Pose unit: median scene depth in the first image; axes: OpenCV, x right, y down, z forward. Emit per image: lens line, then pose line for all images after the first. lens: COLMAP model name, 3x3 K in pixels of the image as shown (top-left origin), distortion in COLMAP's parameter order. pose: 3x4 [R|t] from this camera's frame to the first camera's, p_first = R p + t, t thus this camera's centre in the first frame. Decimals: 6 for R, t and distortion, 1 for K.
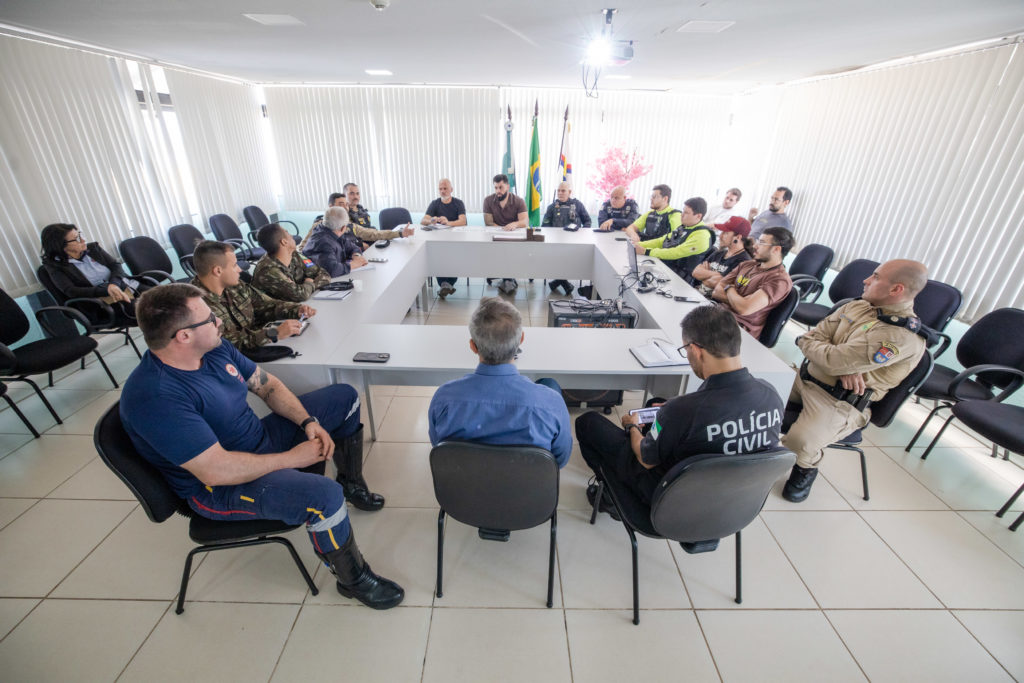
lens RADIAL K [[437.7, 0, 512.0], [0, 437.7, 341.5], [0, 0, 1]] dist [-0.047852, 0.018215]
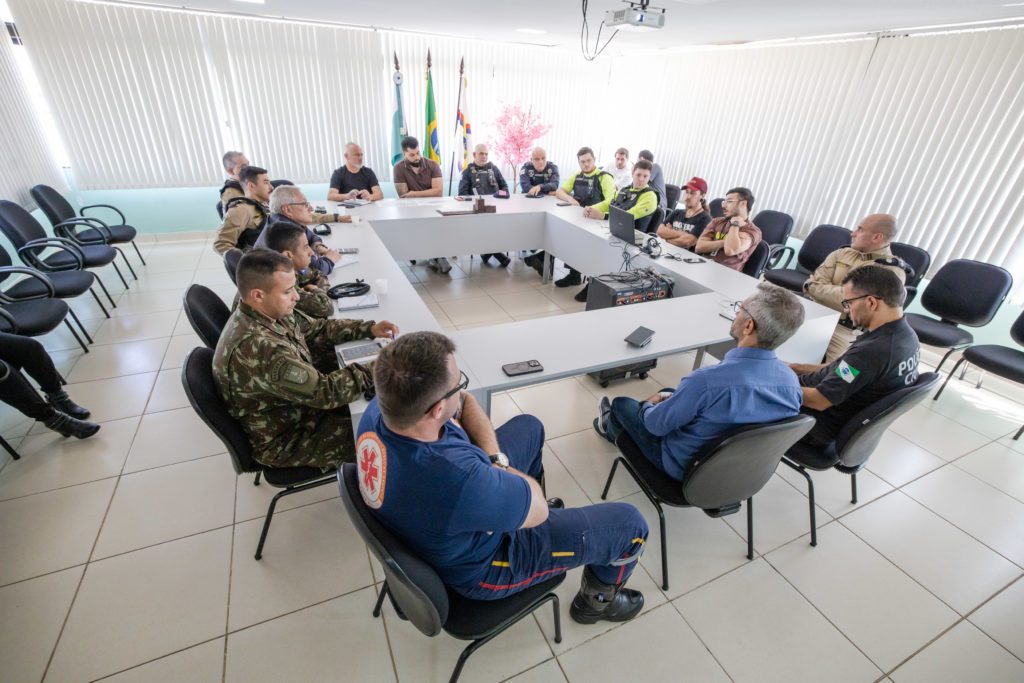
lens RADIAL K [[470.9, 0, 513.3], [0, 470.9, 335.2], [0, 0, 1]] dist [-0.019434, 0.000624]
pose [[0.908366, -0.164451, 0.384484, -0.279514], [0.144478, 0.986229, 0.080491, -0.041235], [-0.392426, -0.017566, 0.919616, 0.055367]]
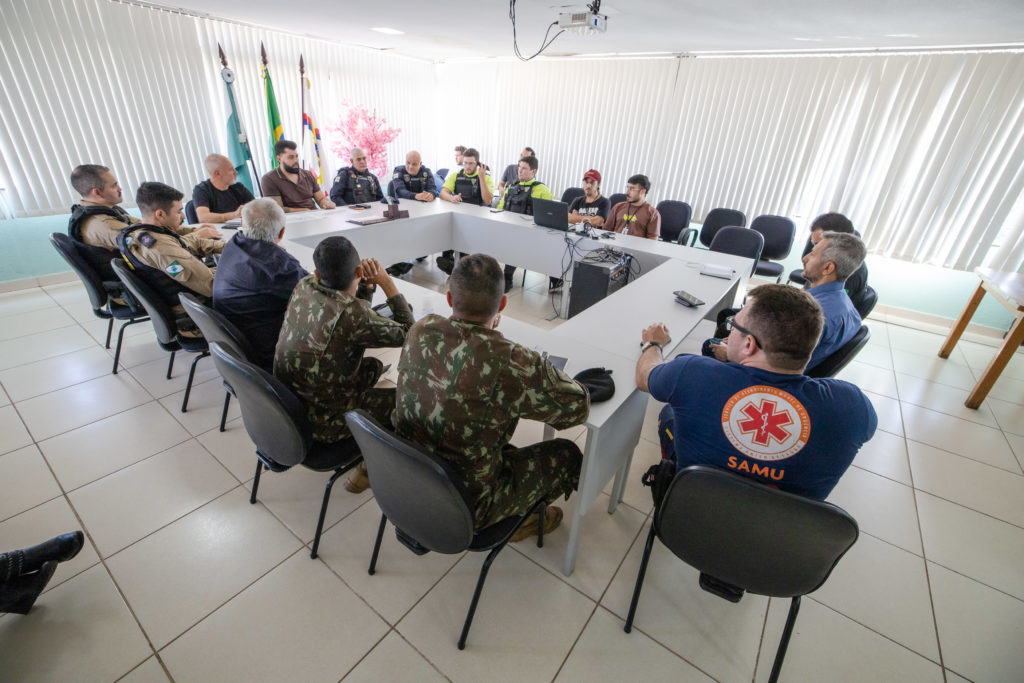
lens RADIAL K [[437.7, 0, 512.0], [0, 437.7, 341.5], [0, 0, 1]] dist [-0.047852, 0.018215]
pose [[0.587621, -0.351655, 0.728725, -0.474450], [0.298792, 0.931272, 0.208460, -0.100536], [-0.751947, 0.095242, 0.652307, 0.250614]]
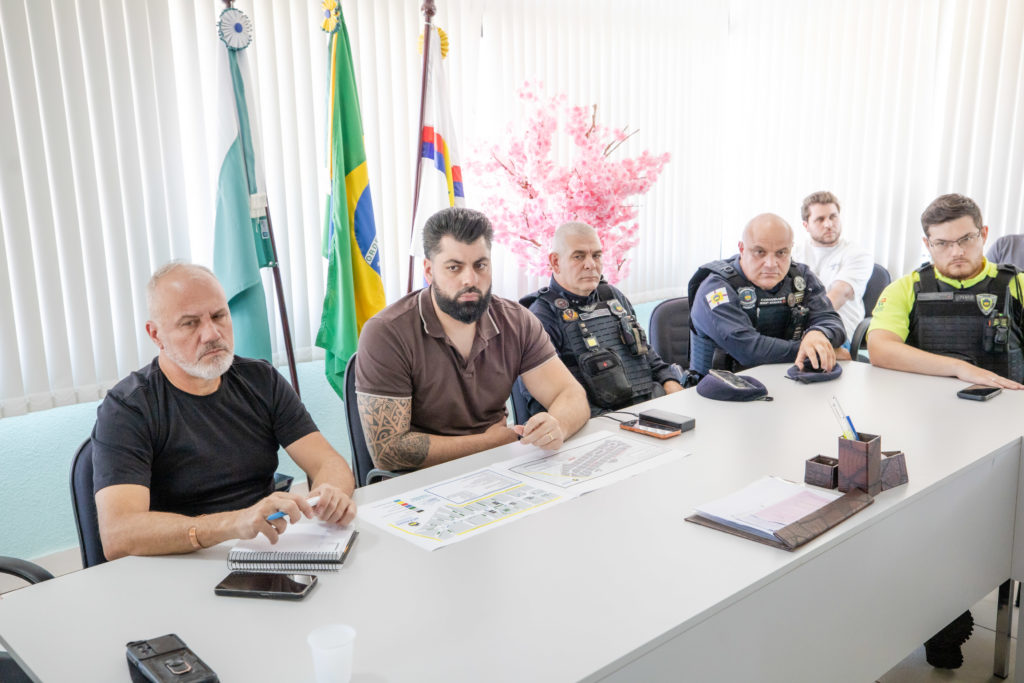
lens RADIAL K [[984.2, 0, 553.4], [0, 984.2, 344.1], [0, 0, 1]] dist [0.007261, 0.000812]
pose [[0.708739, -0.172248, 0.684119, -0.332095], [0.320240, 0.942618, -0.094432, -0.261371], [-0.628597, 0.286011, 0.723231, 0.634067]]
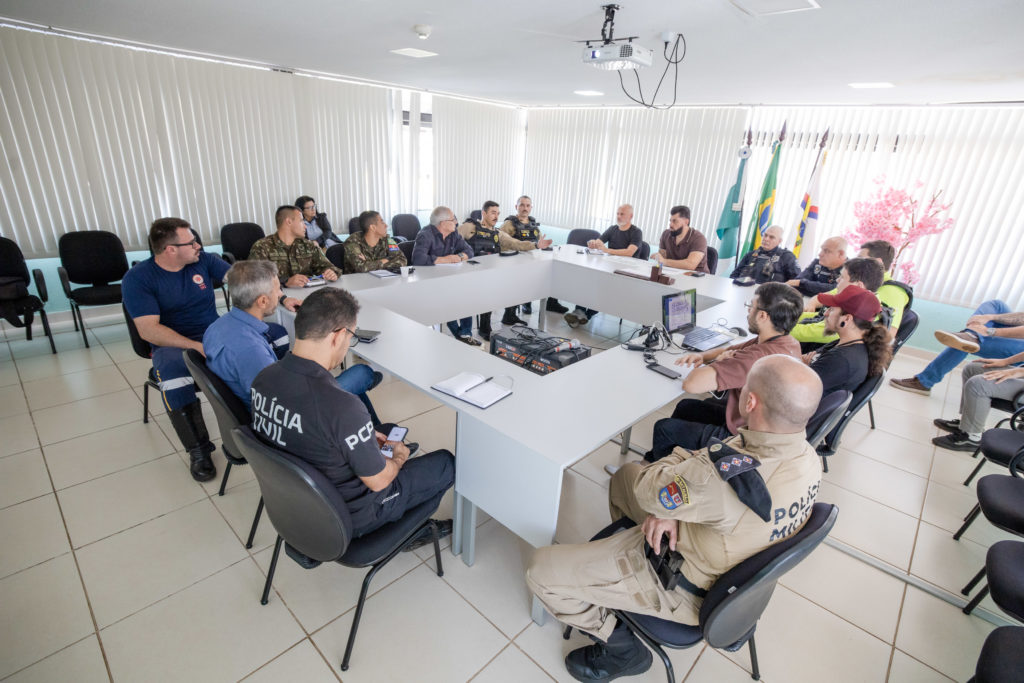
lens RADIAL K [[508.4, 0, 520.0], [0, 508.4, 346.3], [0, 0, 1]] dist [-0.023317, 0.000082]
pose [[0.736557, 0.267262, -0.621333, 0.423320], [-0.332146, 0.943152, 0.011950, -0.036953], [0.589206, 0.197572, 0.783455, 0.106783]]
